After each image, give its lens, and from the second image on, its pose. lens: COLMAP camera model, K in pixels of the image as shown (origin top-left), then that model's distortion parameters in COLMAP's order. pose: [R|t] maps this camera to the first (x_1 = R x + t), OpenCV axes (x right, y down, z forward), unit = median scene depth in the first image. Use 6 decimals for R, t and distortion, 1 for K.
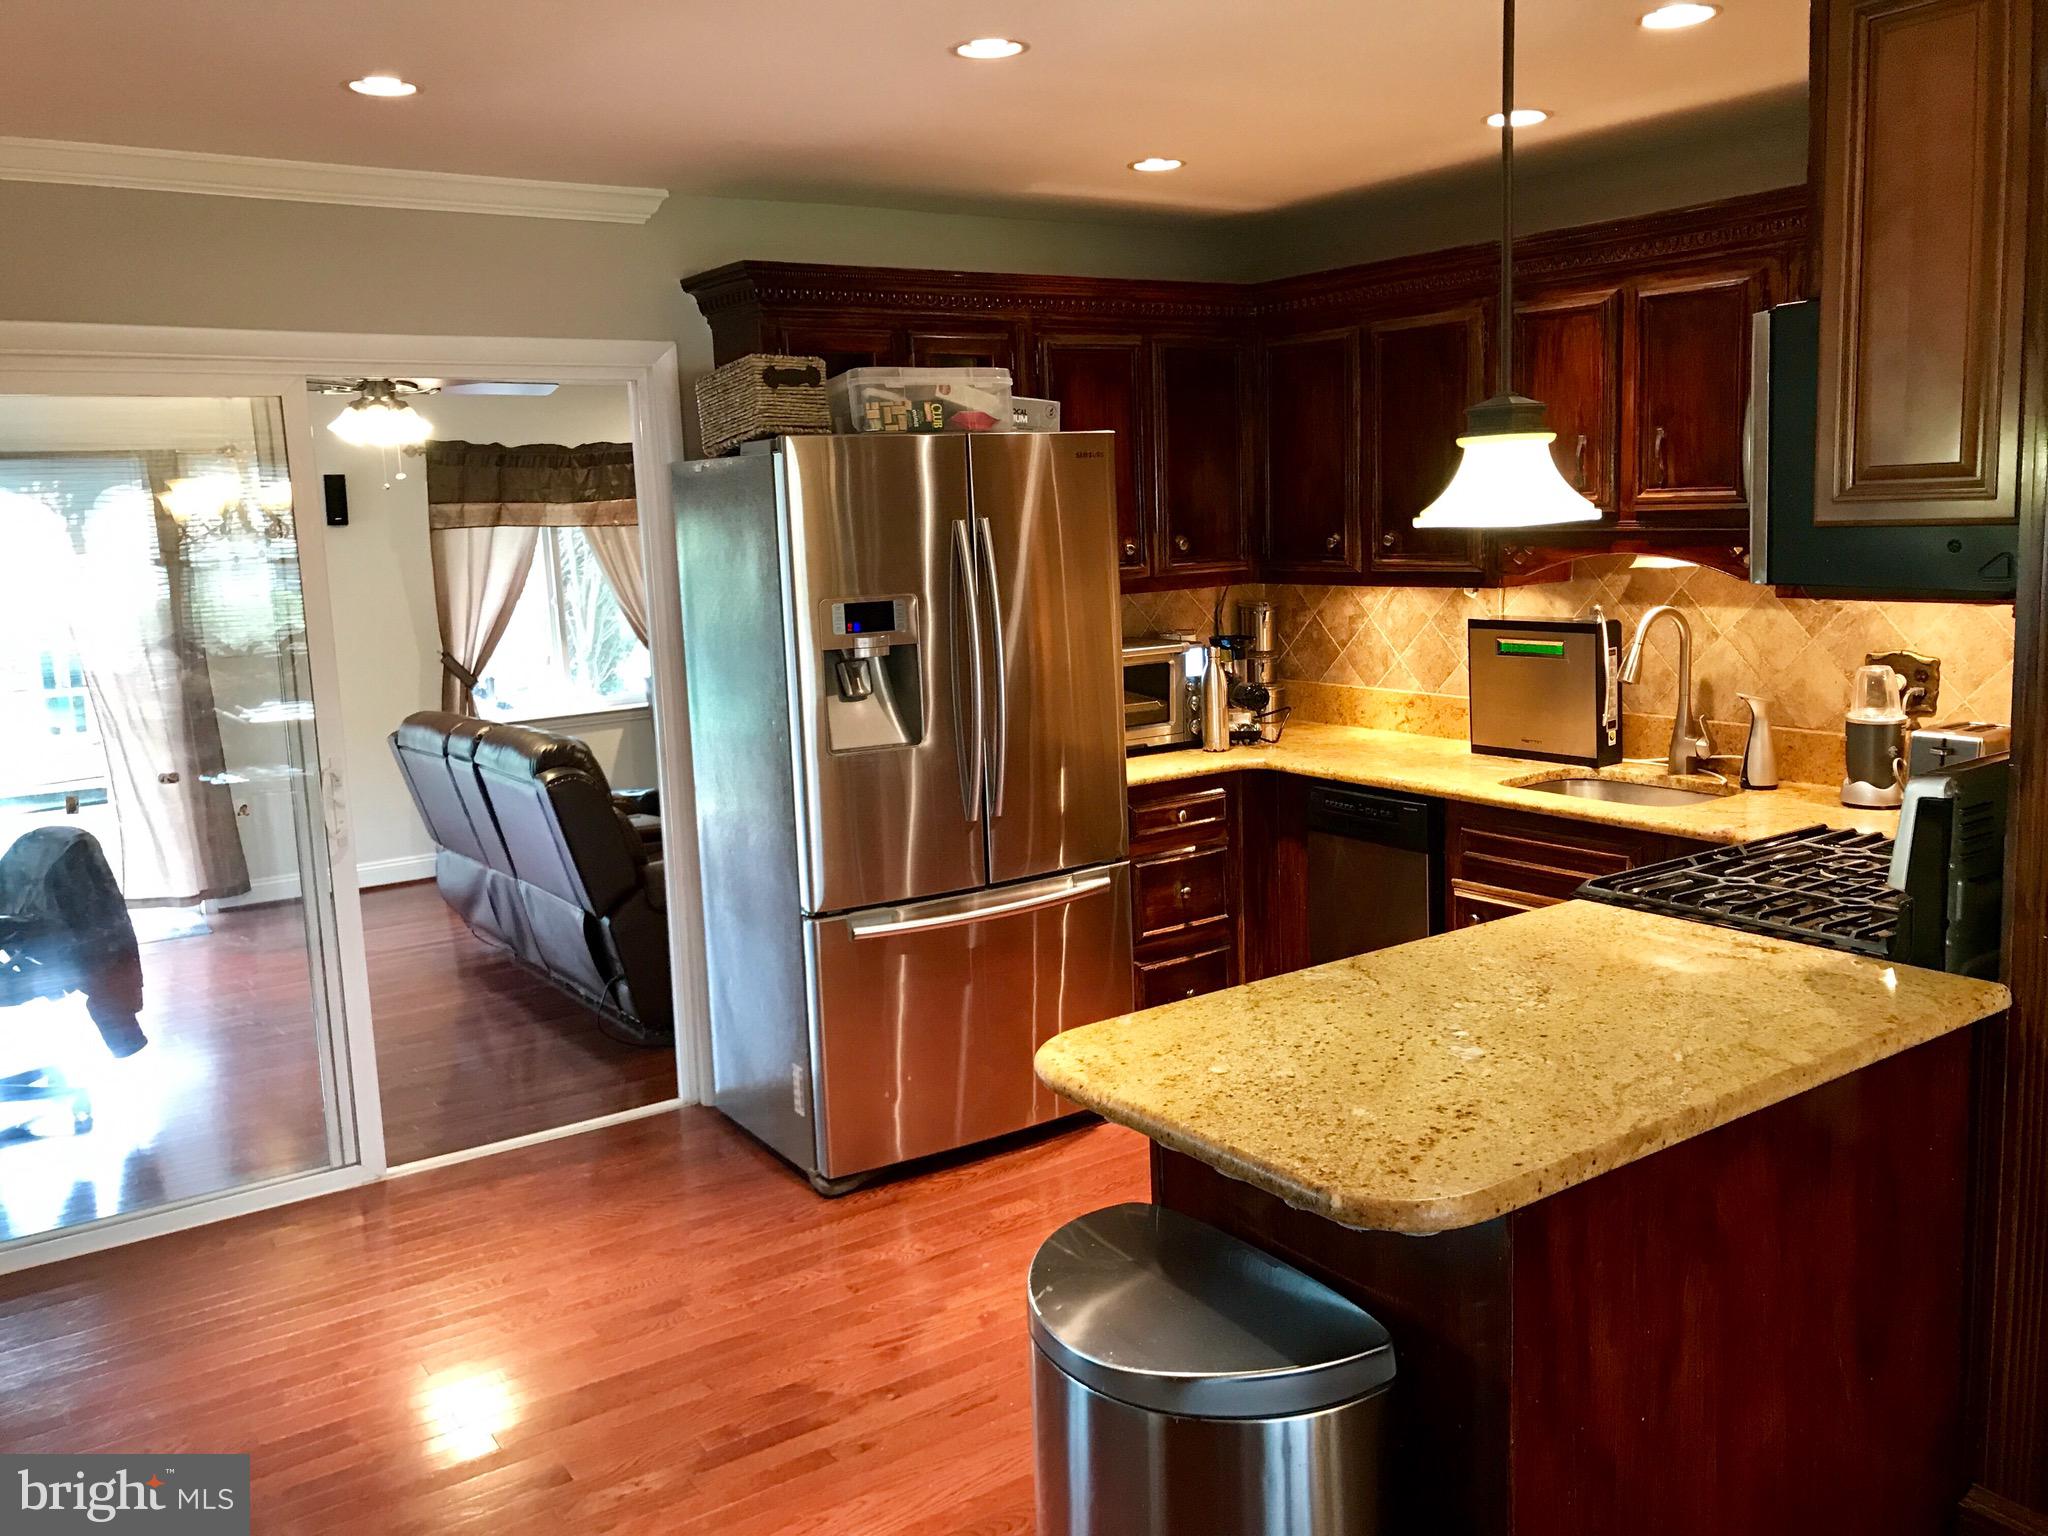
lens RADIAL K [[1663.9, 0, 1023.6], [0, 1663.9, 740.8], [0, 0, 1]] dist [0.005930, -0.015417]
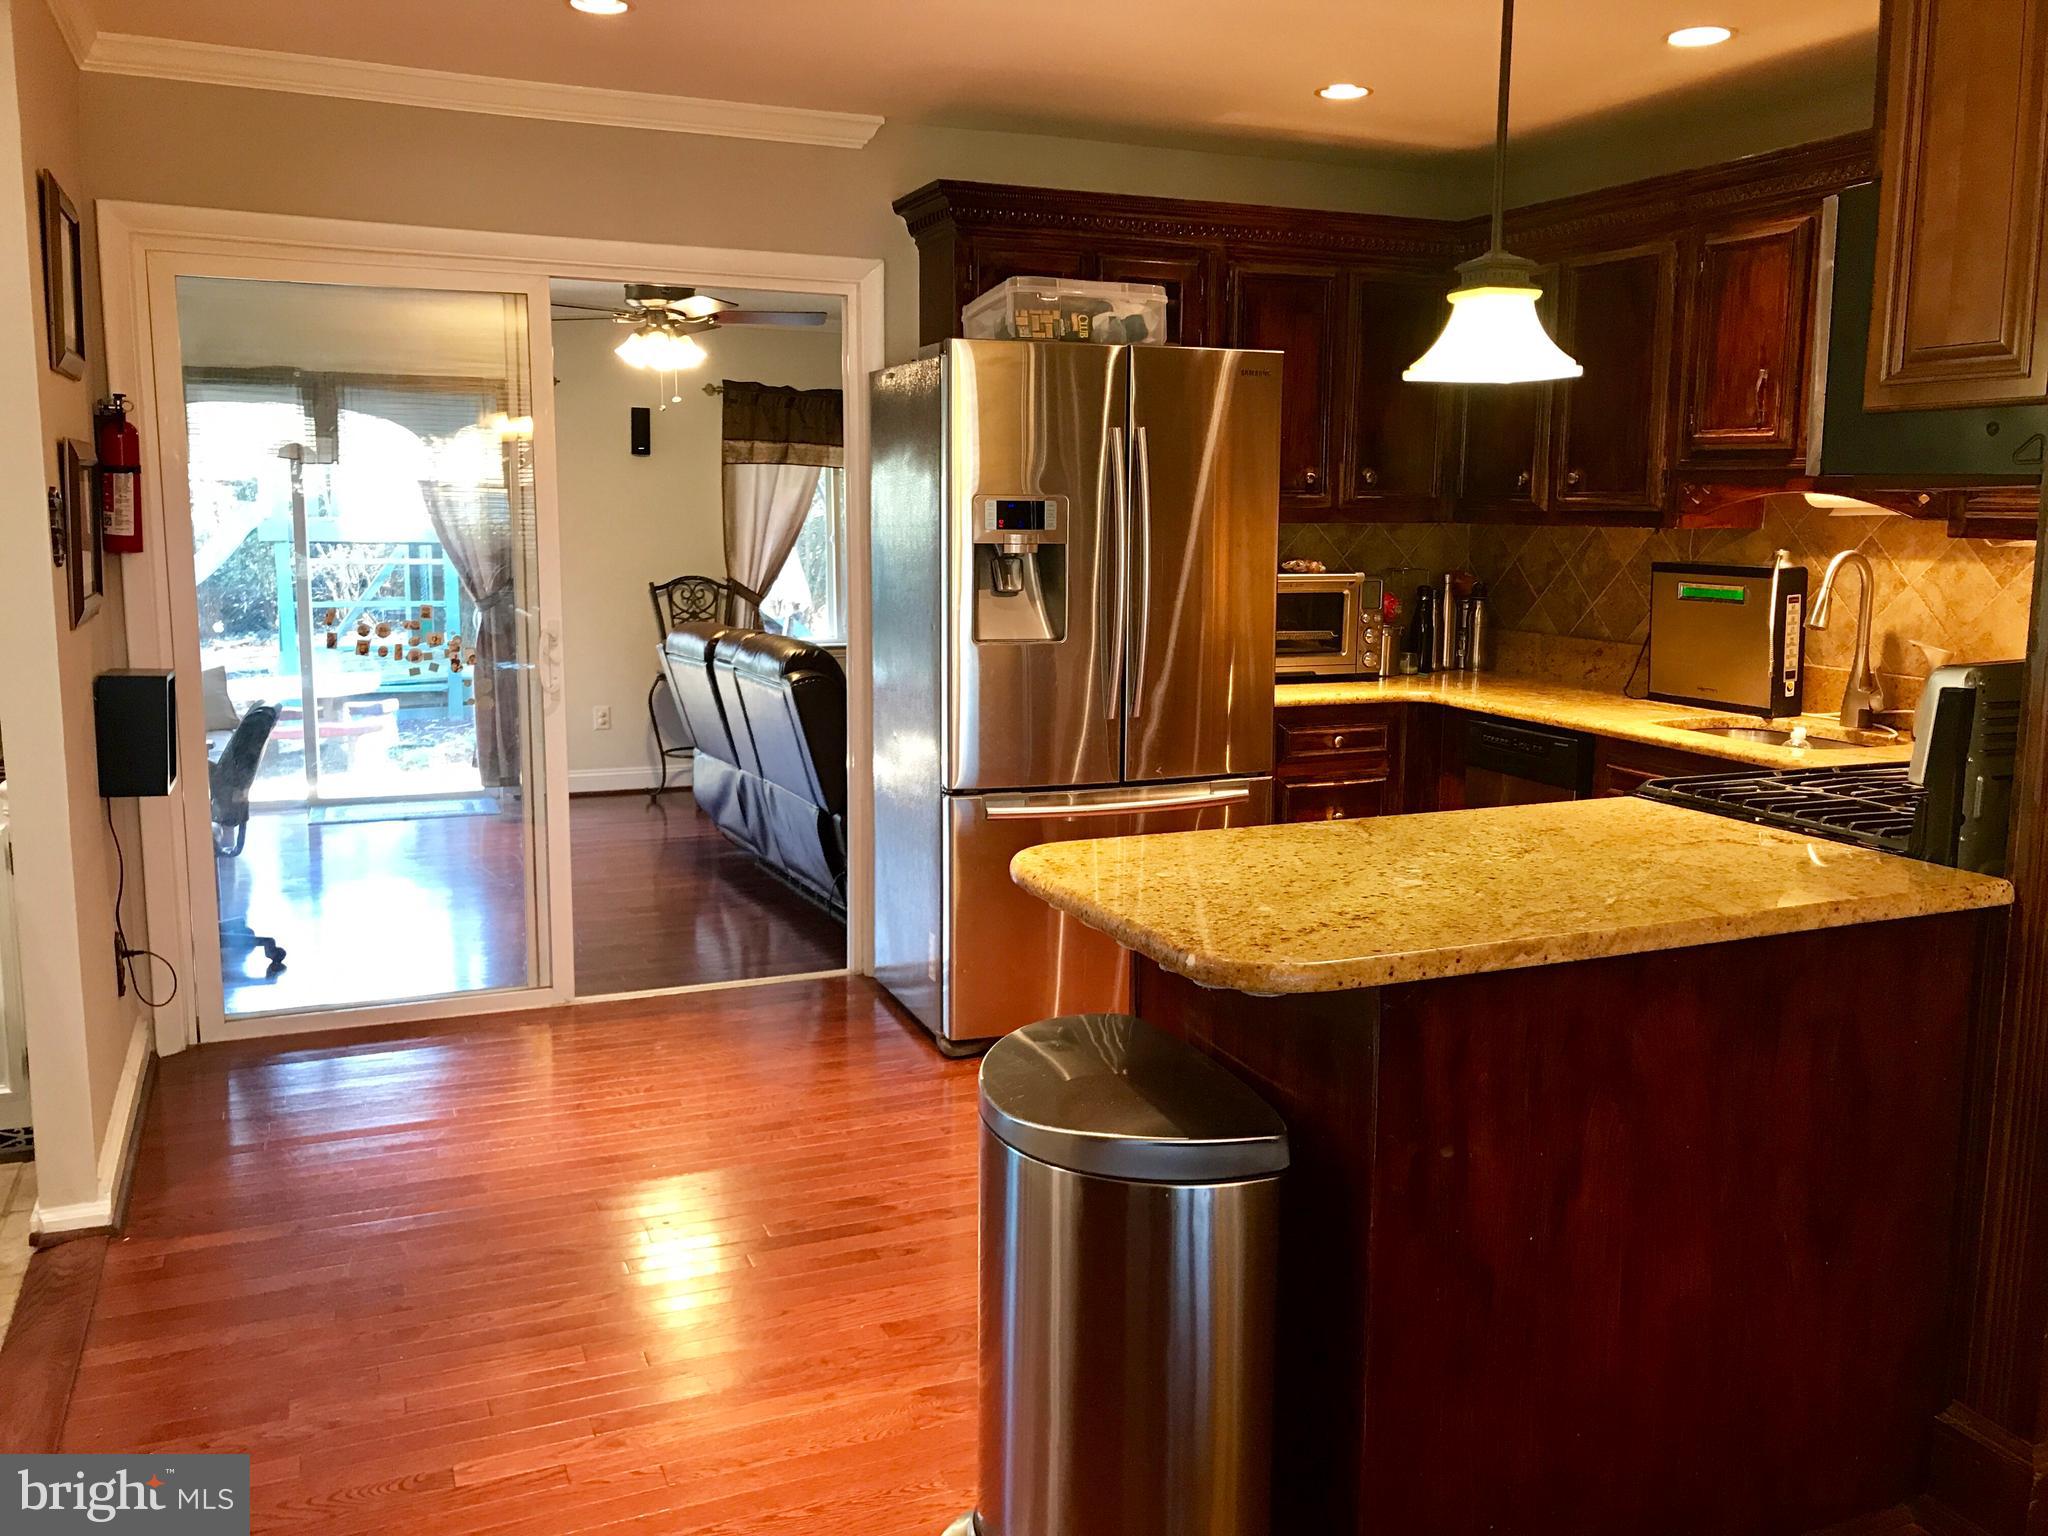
lens RADIAL K [[1662.4, 0, 1035.2], [0, 1662.4, 746.8], [0, 0, 1]] dist [0.010865, -0.011869]
pose [[0.978783, 0.074500, -0.190877, 0.127069], [-0.073559, 0.997218, 0.012022, 0.058863], [0.191242, 0.002274, 0.981540, -0.037380]]
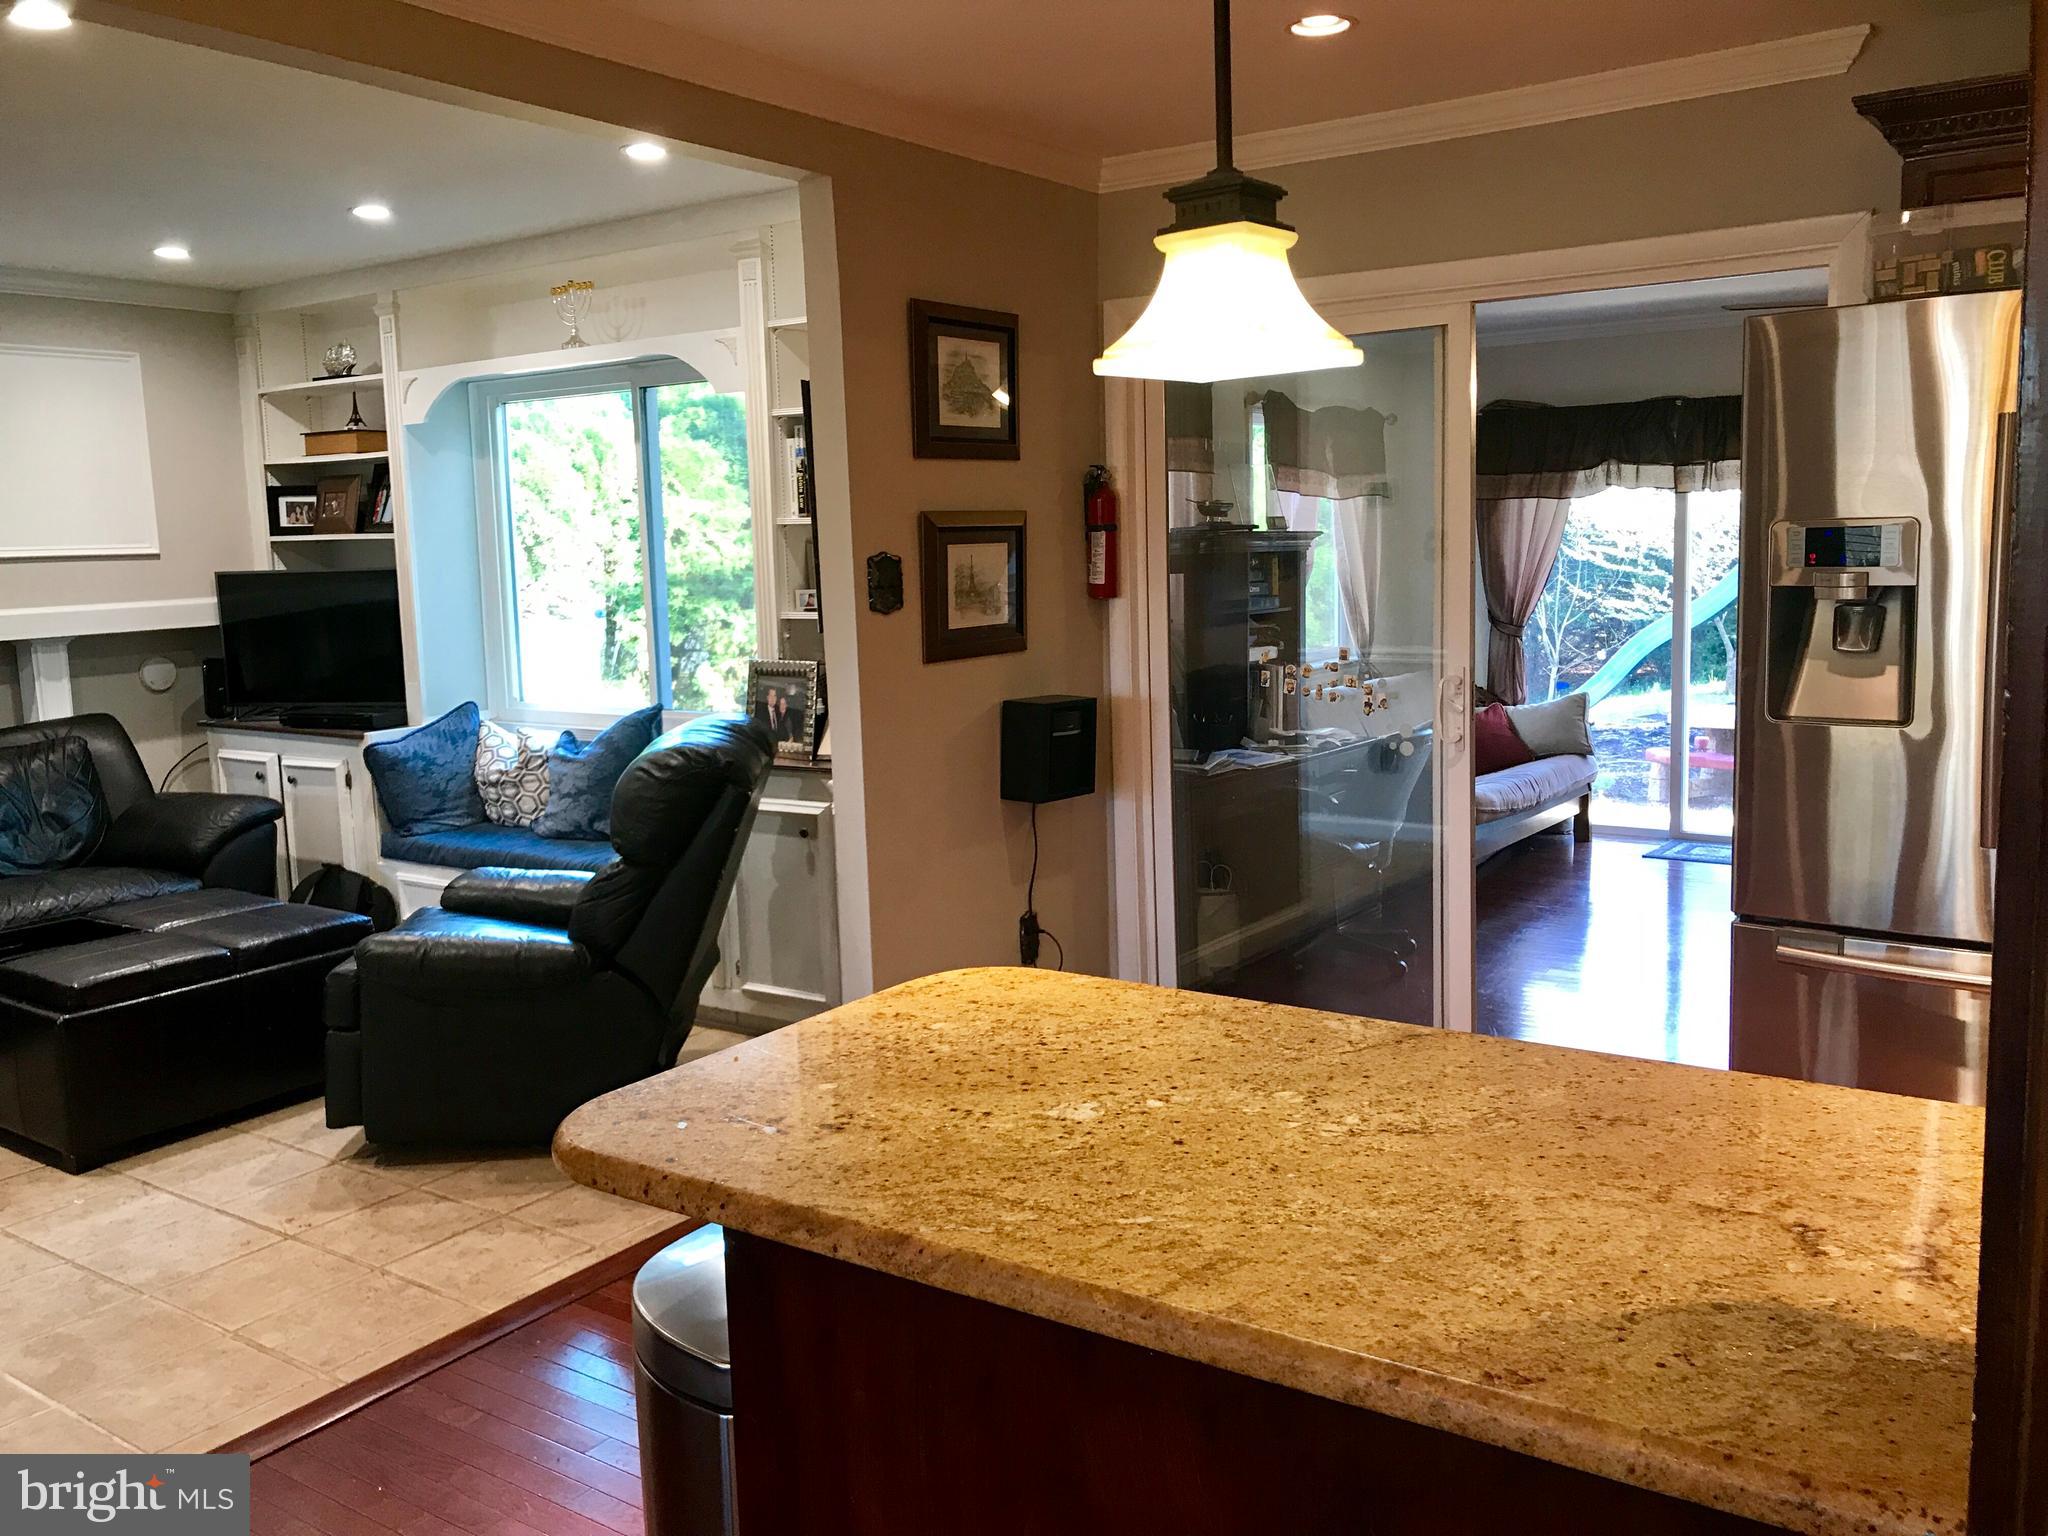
lens RADIAL K [[1662.4, 0, 1035.2], [0, 1662.4, 746.8], [0, 0, 1]] dist [0.010865, -0.011869]
pose [[0.363394, 0.143200, -0.920564, 0.495985], [-0.120874, 0.987011, 0.105821, -0.022925], [0.923761, 0.072817, 0.375983, 0.389984]]
